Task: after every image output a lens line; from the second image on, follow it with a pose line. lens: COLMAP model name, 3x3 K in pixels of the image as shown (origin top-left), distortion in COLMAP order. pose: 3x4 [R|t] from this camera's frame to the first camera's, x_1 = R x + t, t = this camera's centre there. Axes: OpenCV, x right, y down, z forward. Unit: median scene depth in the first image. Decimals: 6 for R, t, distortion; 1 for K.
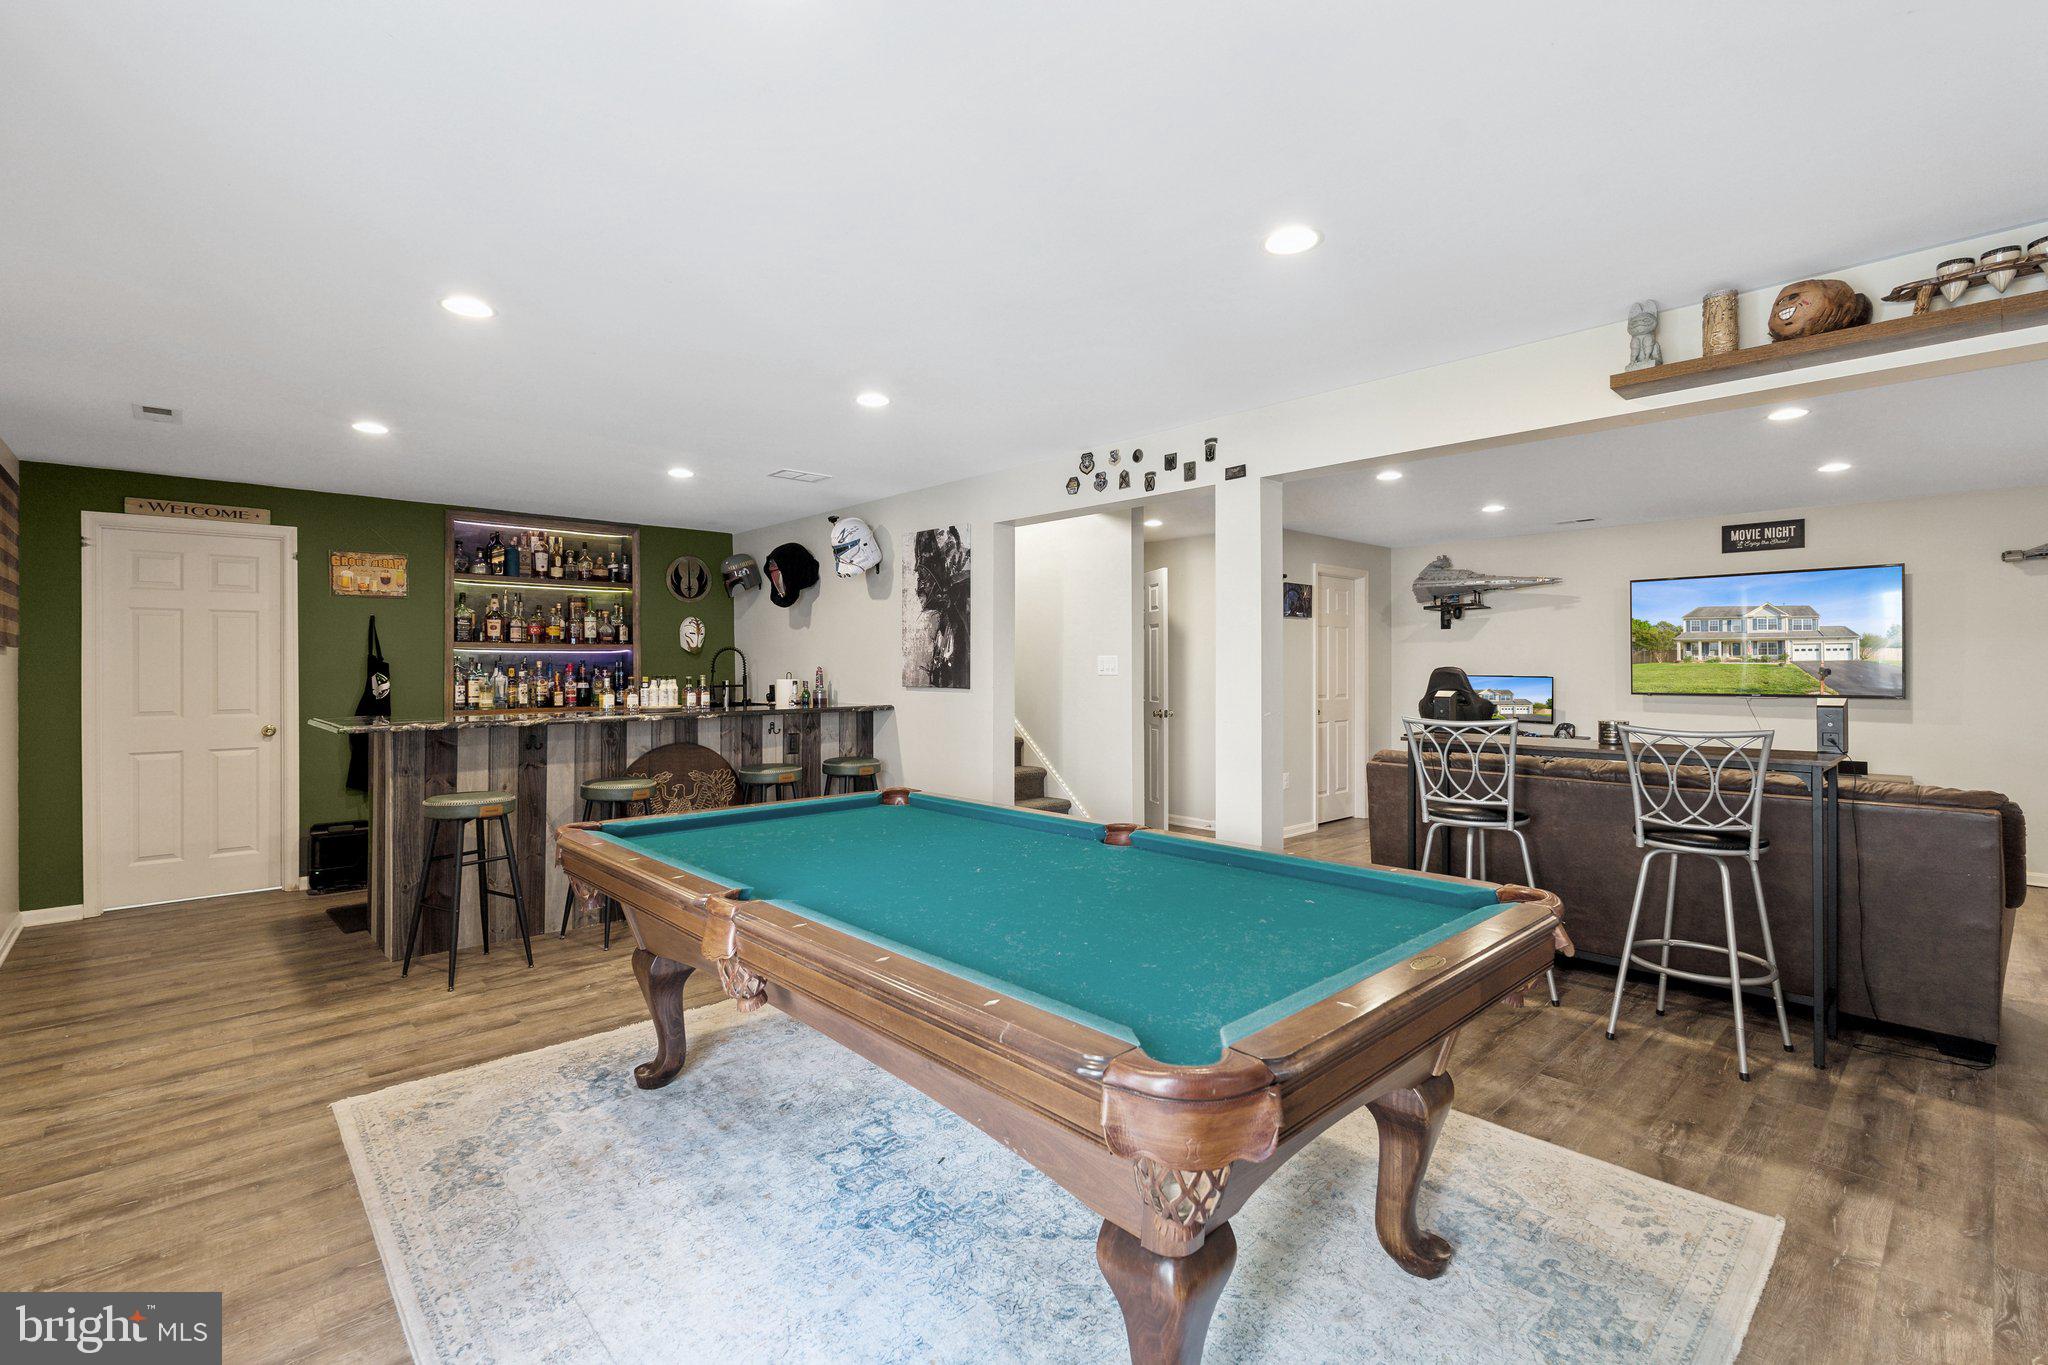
lens RADIAL K [[922.8, 0, 1025.6], [0, 922.8, 662.9], [0, 0, 1]] dist [-0.003328, -0.000540]
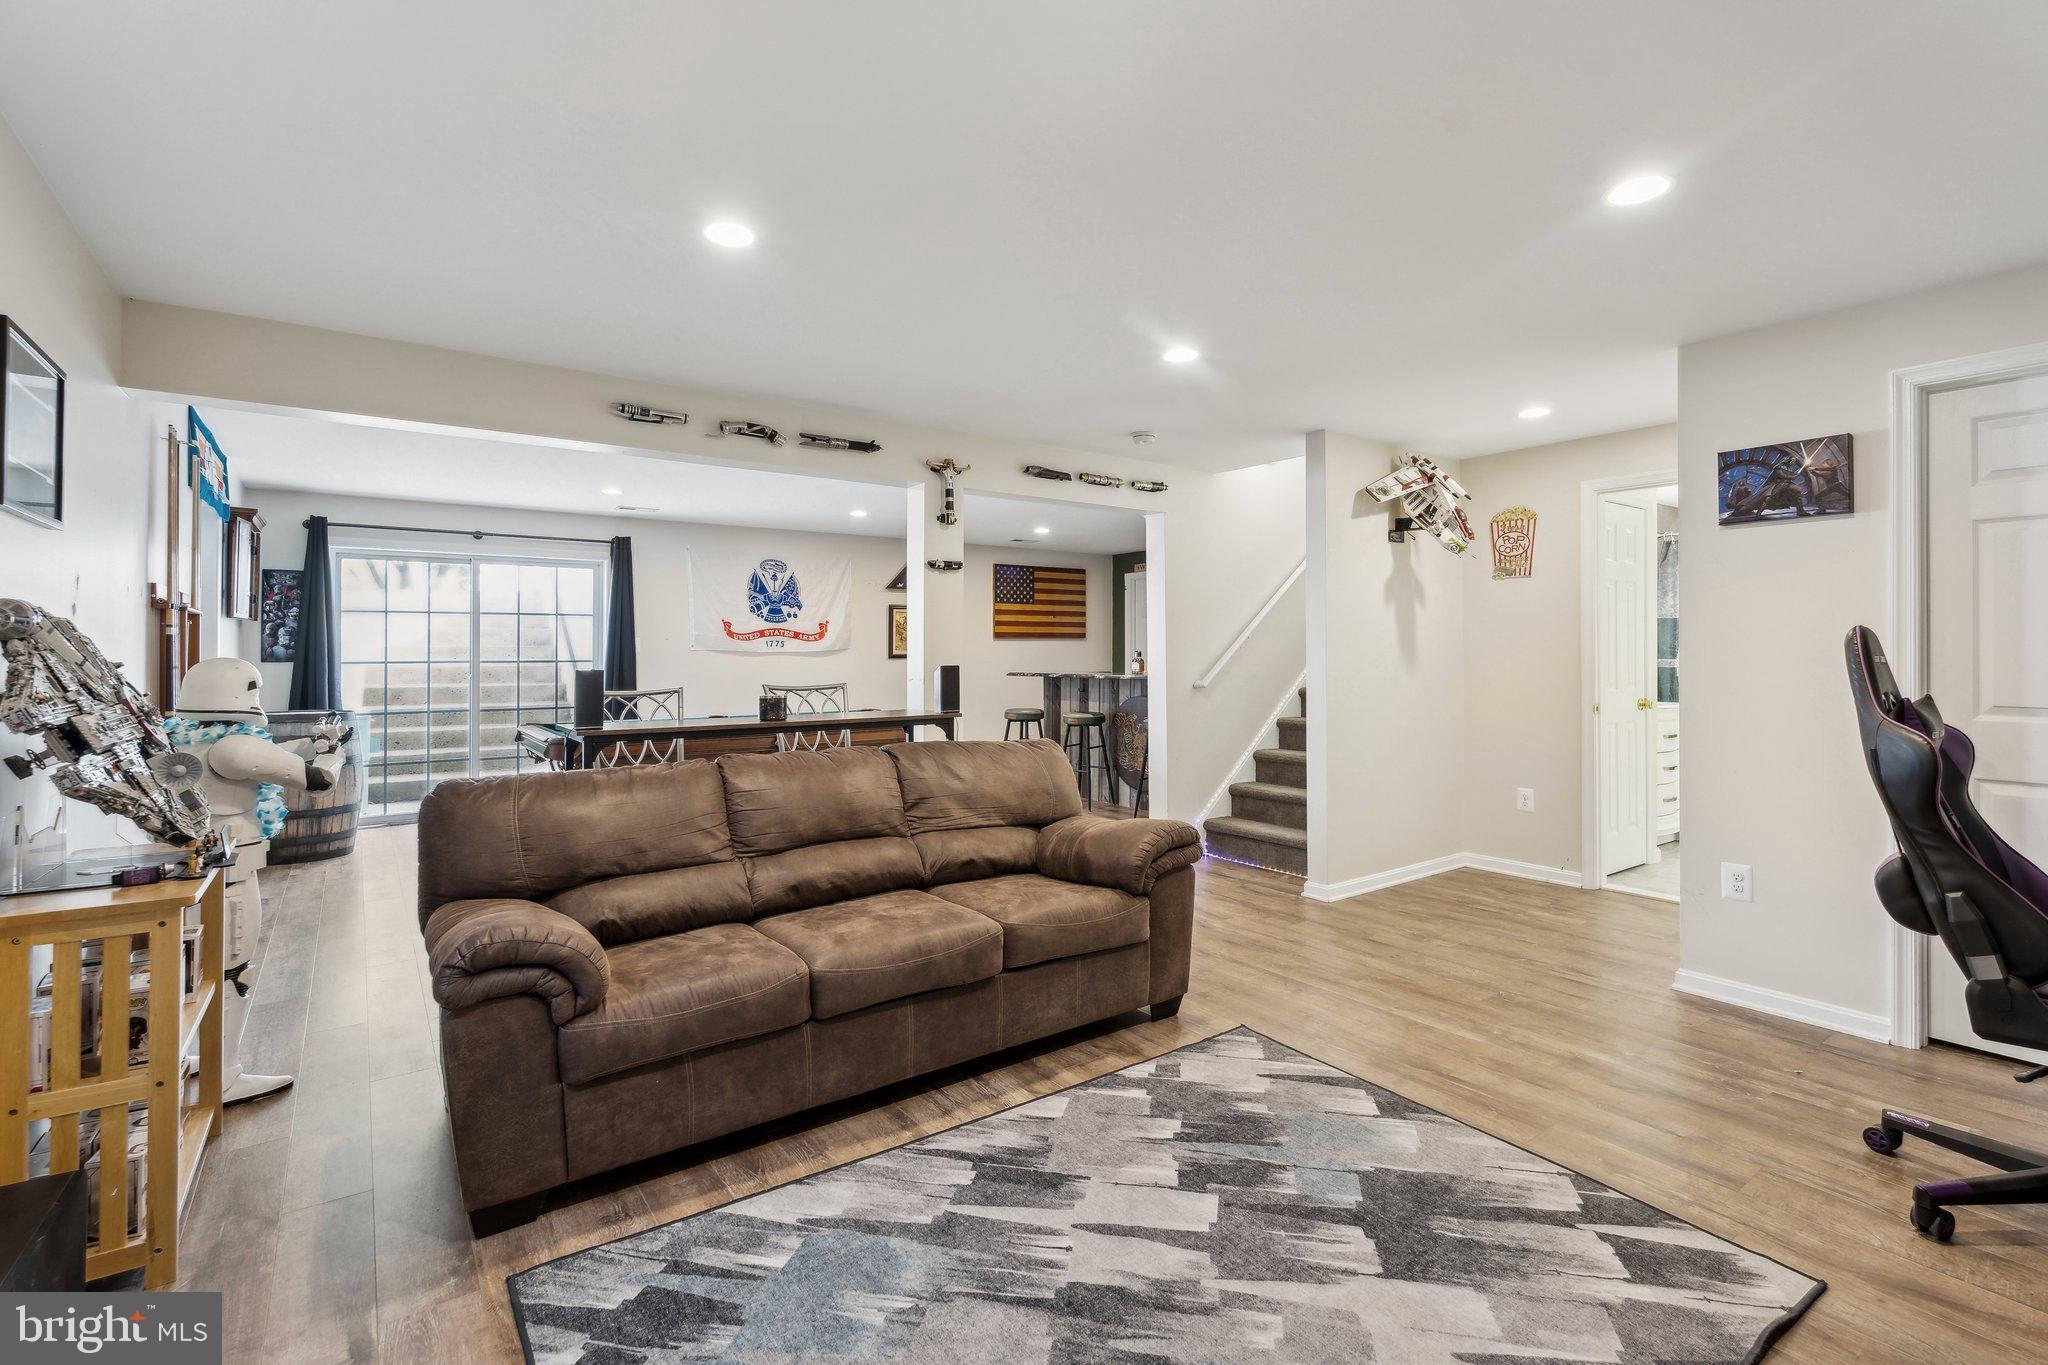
lens RADIAL K [[922.8, 0, 1025.6], [0, 922.8, 662.9], [0, 0, 1]] dist [-0.003328, -0.000540]
pose [[-0.132073, 0.012574, -0.991160, 0.995406], [0.005080, 0.999915, 0.012008, 0.014906], [0.991227, -0.003449, -0.132126, 0.891319]]
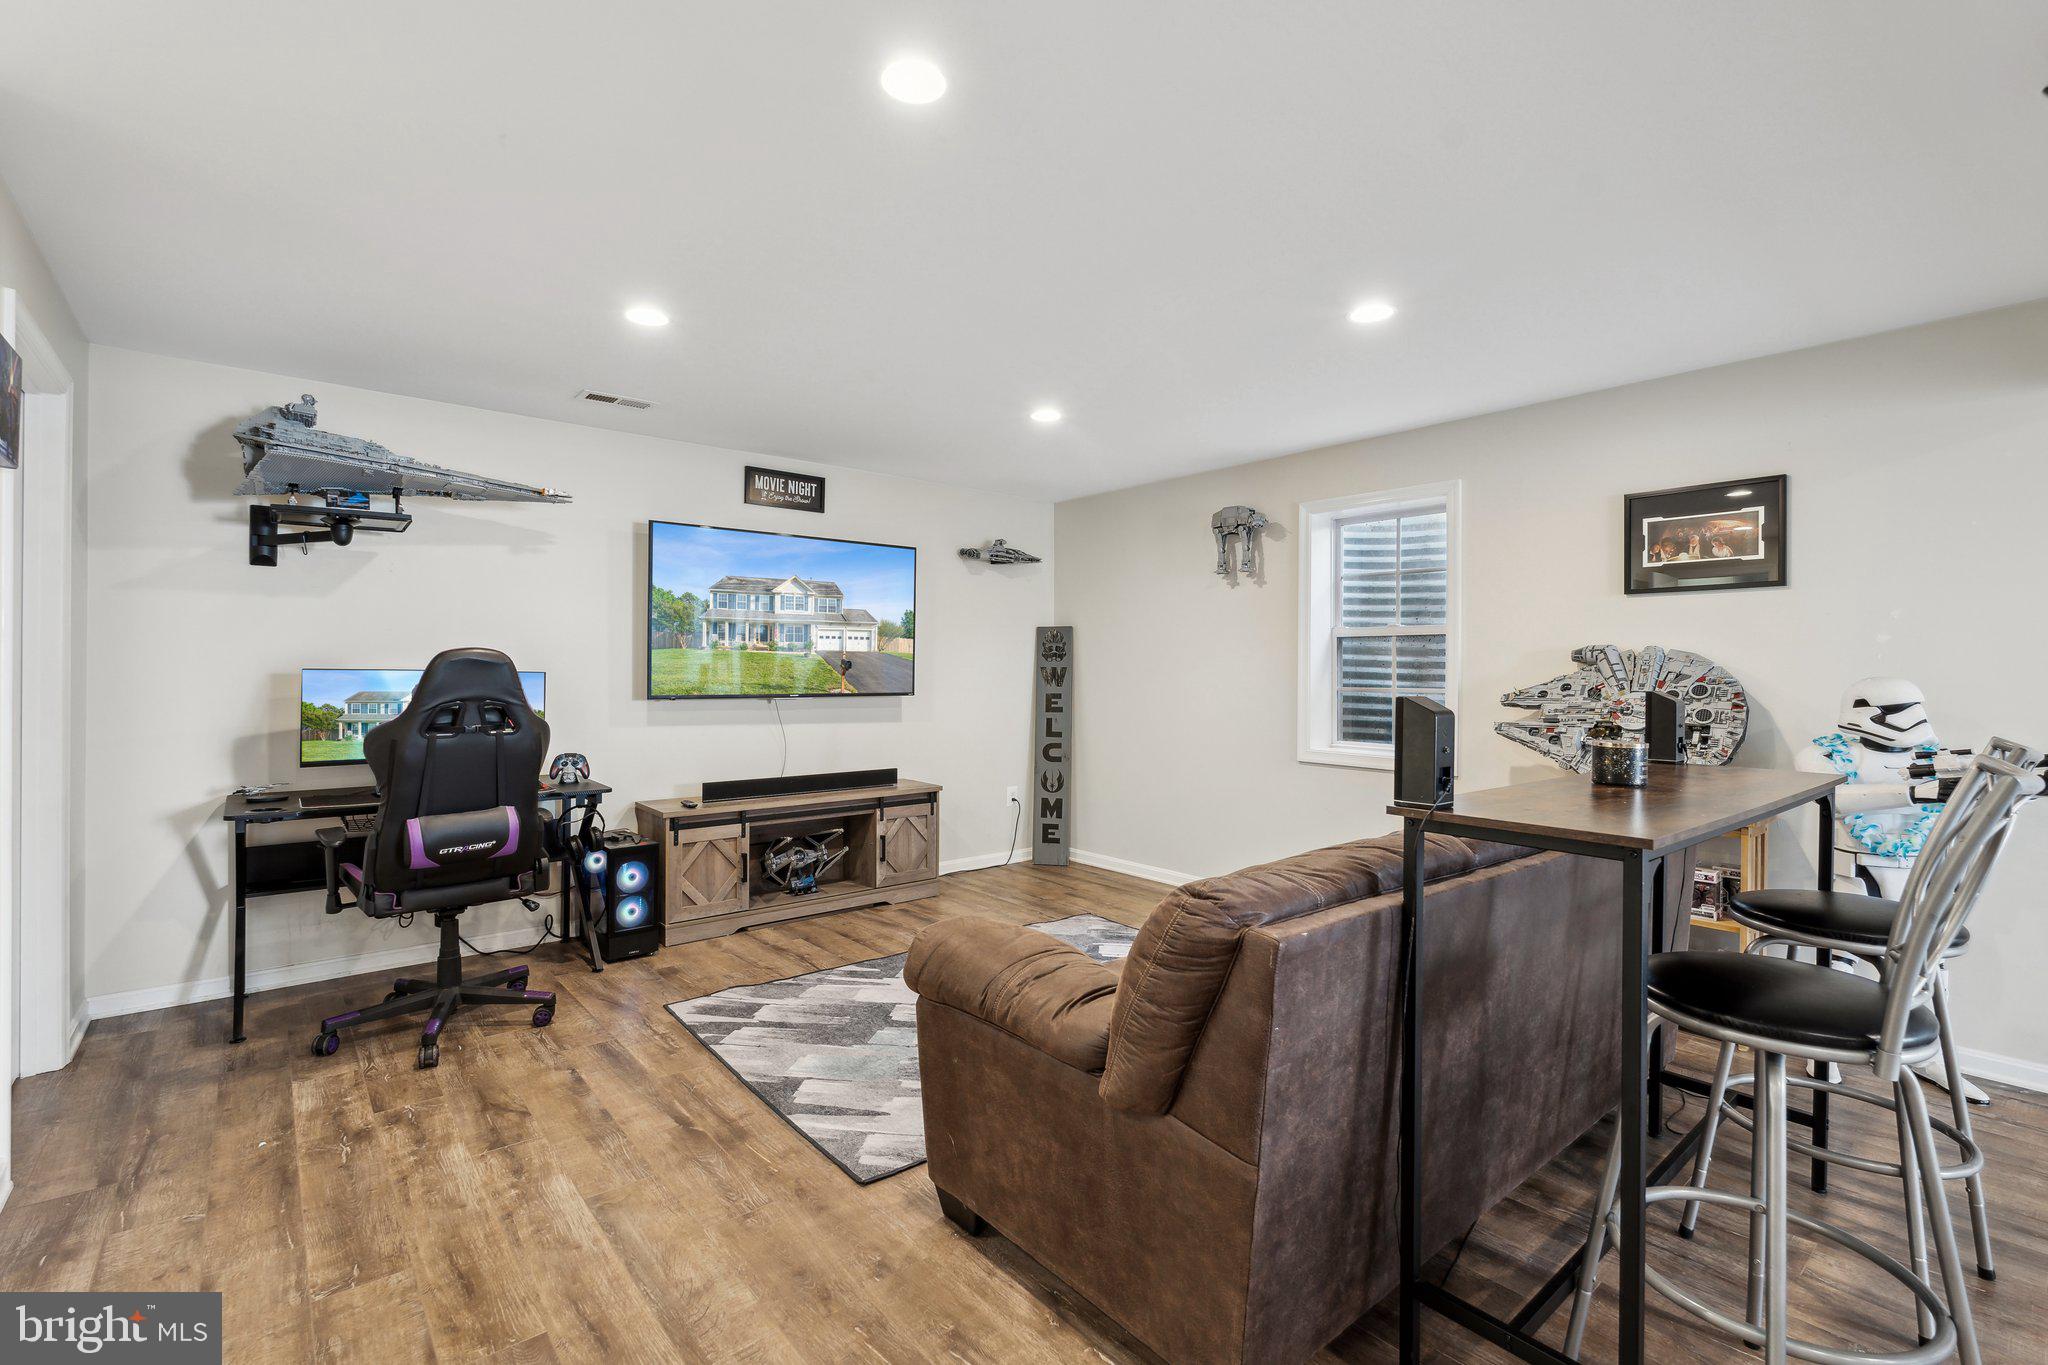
lens RADIAL K [[941.3, 0, 1027.2], [0, 941.3, 671.2], [0, 0, 1]] dist [-0.003302, -0.000969]
pose [[0.056375, 0.002916, 0.998405, 0.050649], [-0.009344, 0.999953, -0.002393, 0.016814], [-0.998366, -0.009194, 0.056400, 0.854194]]
